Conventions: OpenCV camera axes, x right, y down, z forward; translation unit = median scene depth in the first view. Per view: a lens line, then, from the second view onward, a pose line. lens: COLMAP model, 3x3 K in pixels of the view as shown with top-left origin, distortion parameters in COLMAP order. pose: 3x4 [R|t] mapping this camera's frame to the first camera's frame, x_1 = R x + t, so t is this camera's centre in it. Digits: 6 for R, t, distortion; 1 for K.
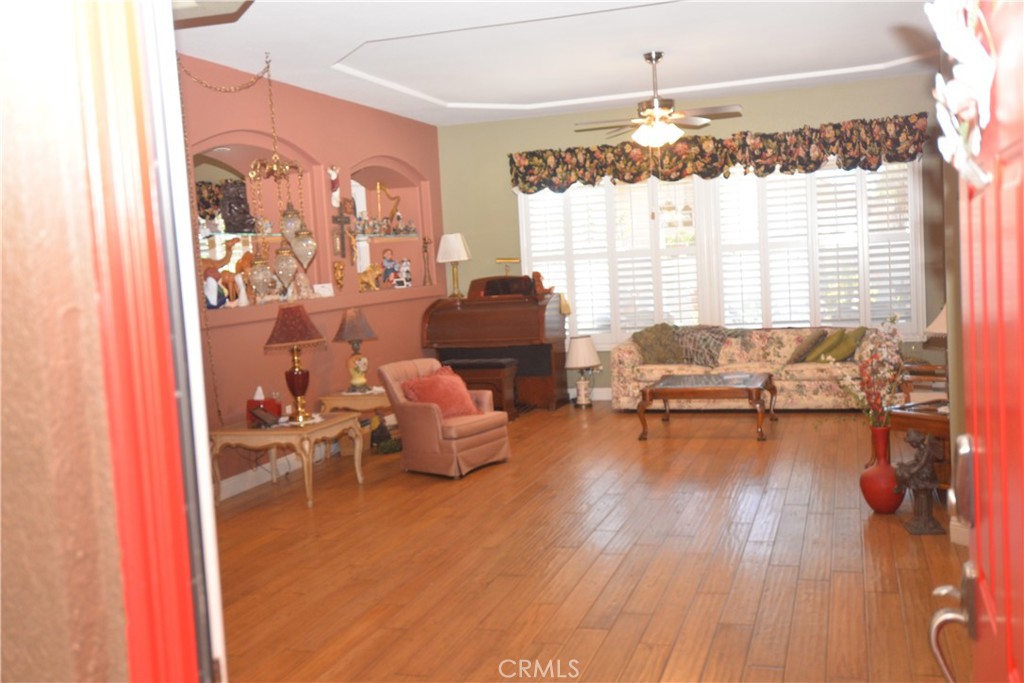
lens RADIAL K [[1012.8, 0, 512.0], [0, 1012.8, 341.5], [0, 0, 1]] dist [0.011308, 0.006280]
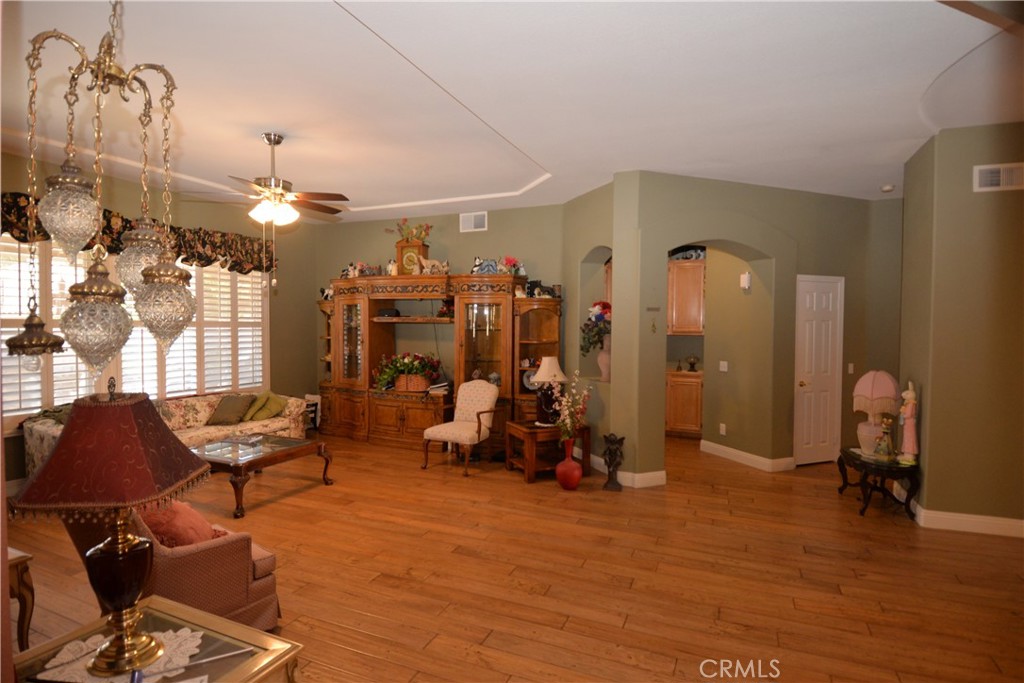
lens RADIAL K [[531.2, 0, 515.9], [0, 531.2, 348.4], [0, 0, 1]] dist [-0.002502, -0.000751]
pose [[0.087106, 0.018450, 0.996028, -0.307259], [0.064544, 0.997623, -0.024124, -0.029993], [-0.994106, 0.066389, 0.085708, 0.585233]]
